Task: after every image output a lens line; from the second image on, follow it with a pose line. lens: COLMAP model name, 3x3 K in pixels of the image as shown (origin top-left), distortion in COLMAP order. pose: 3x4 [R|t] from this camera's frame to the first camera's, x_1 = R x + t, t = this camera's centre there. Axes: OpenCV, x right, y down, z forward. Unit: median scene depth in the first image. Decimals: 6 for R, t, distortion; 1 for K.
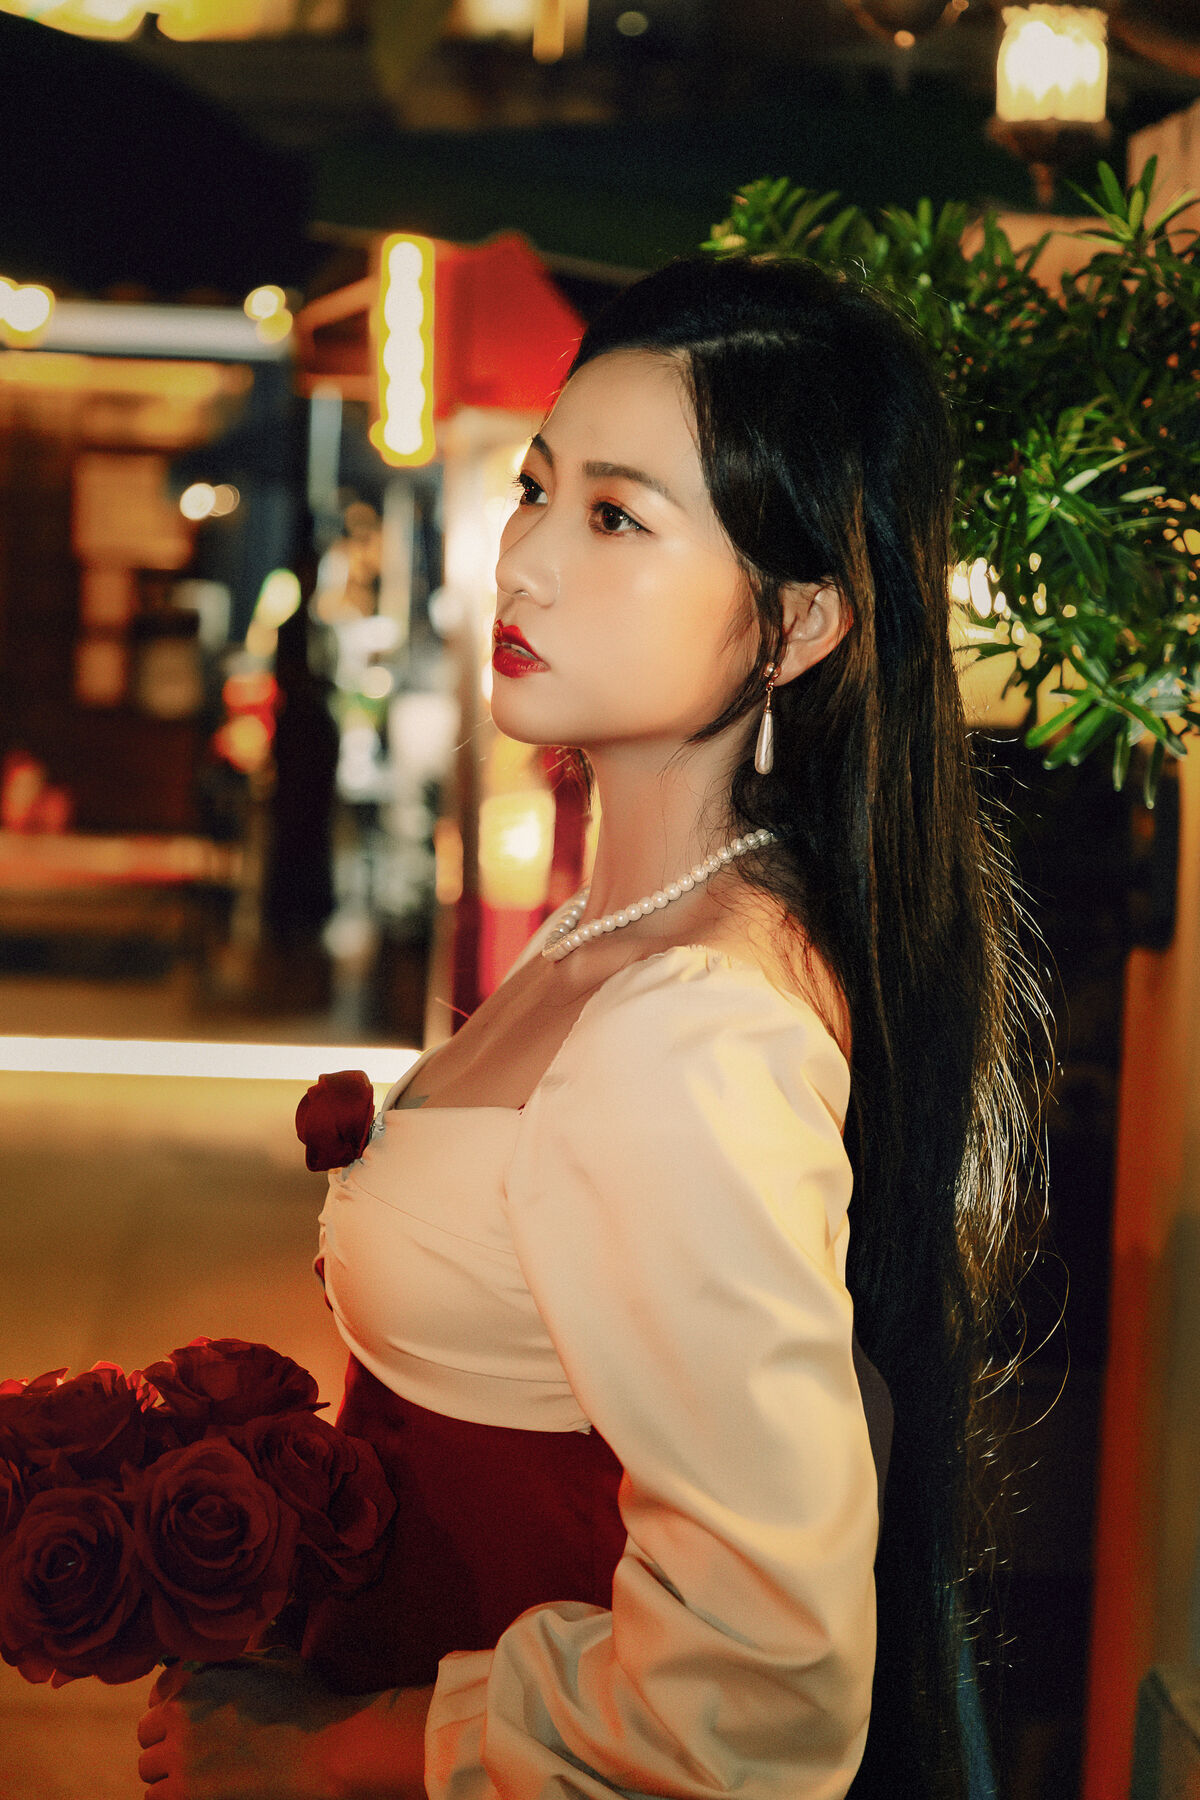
lens RADIAL K [[3921.2, 0, 600.0], [0, 3921.2, 900.0], [0, 0, 1]] dist [0.047345, 0.423936]
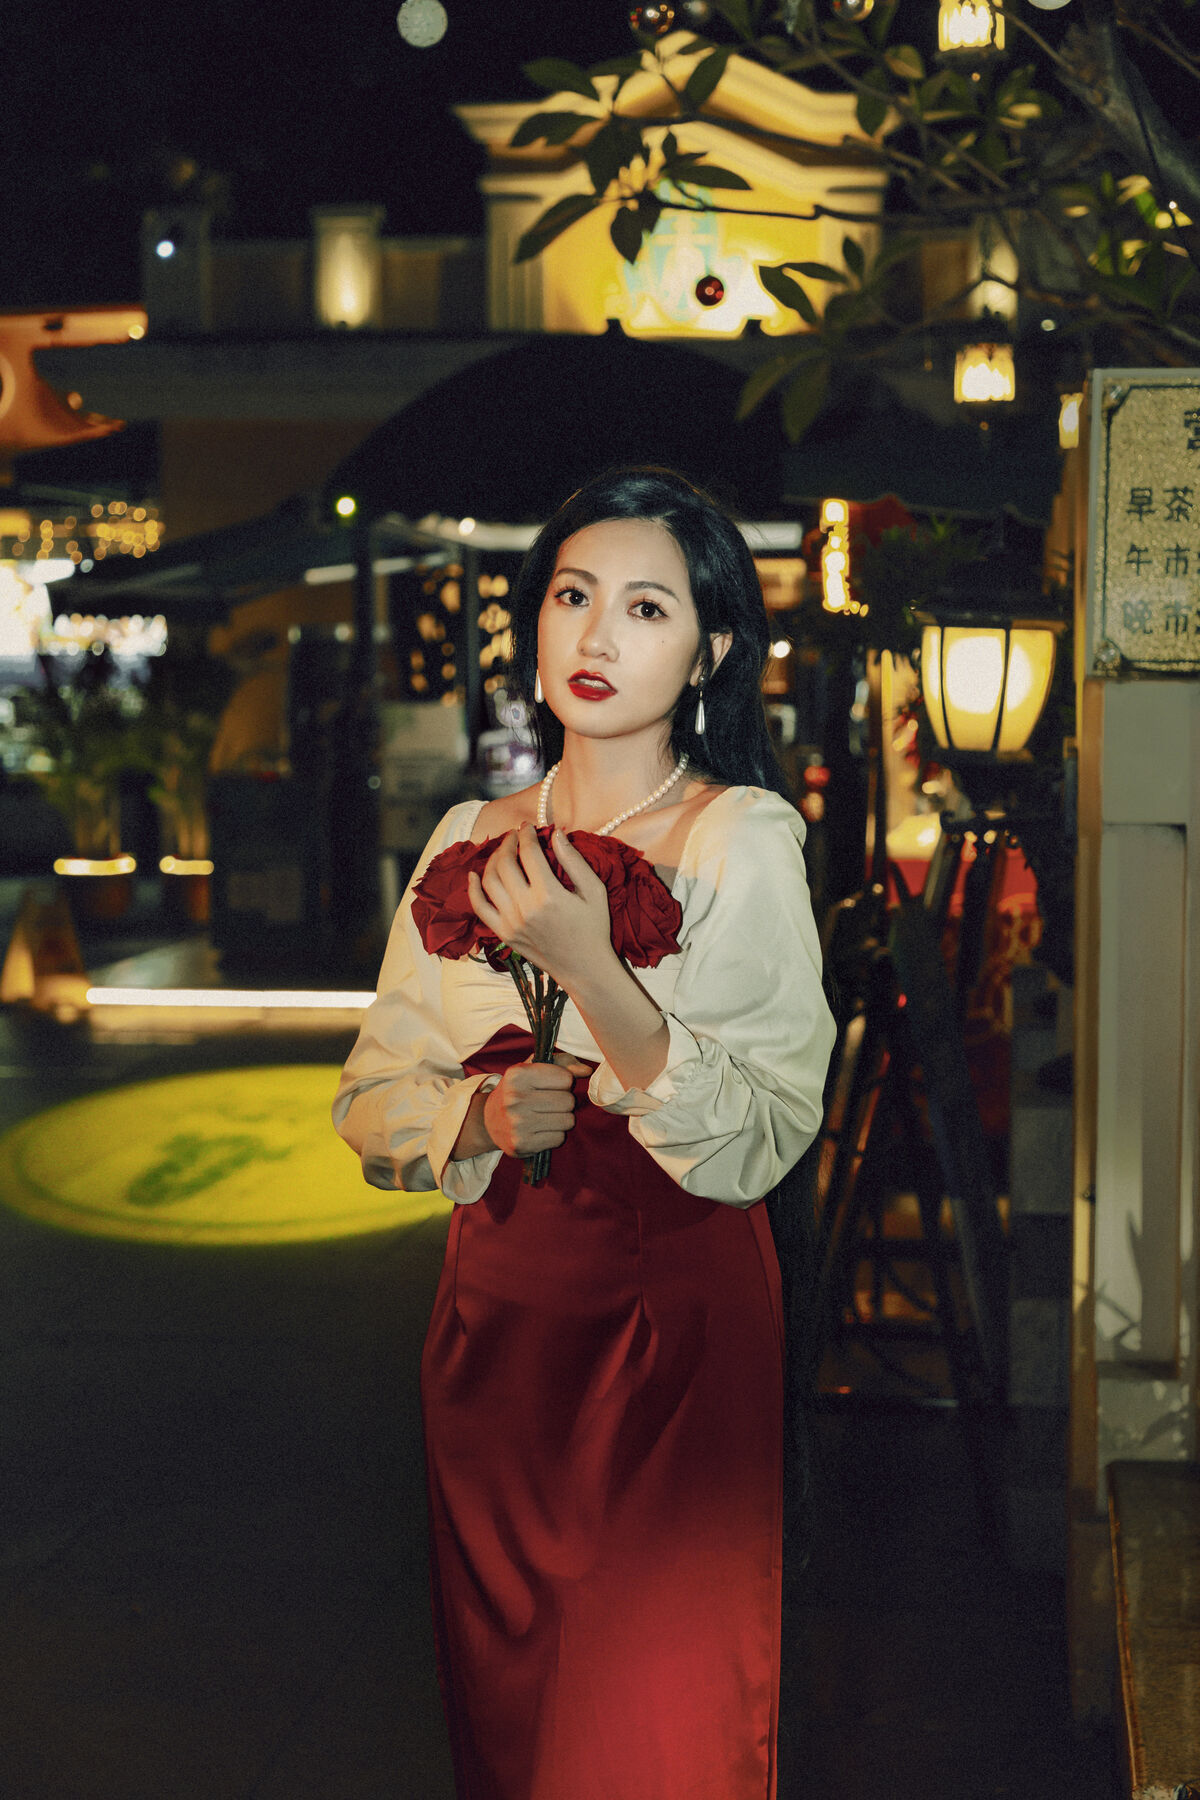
lens RADIAL K [[3126.3, 0, 600.0], [0, 3126.3, 900.0], [0, 0, 1]] dist [0.141785, -0.090737]
pose [[0.982817, -0.026518, -0.182666, 0.170929], [0.022559, 0.999464, -0.023721, 0.083444], [0.183197, 0.019193, 0.982889, -0.742250]]
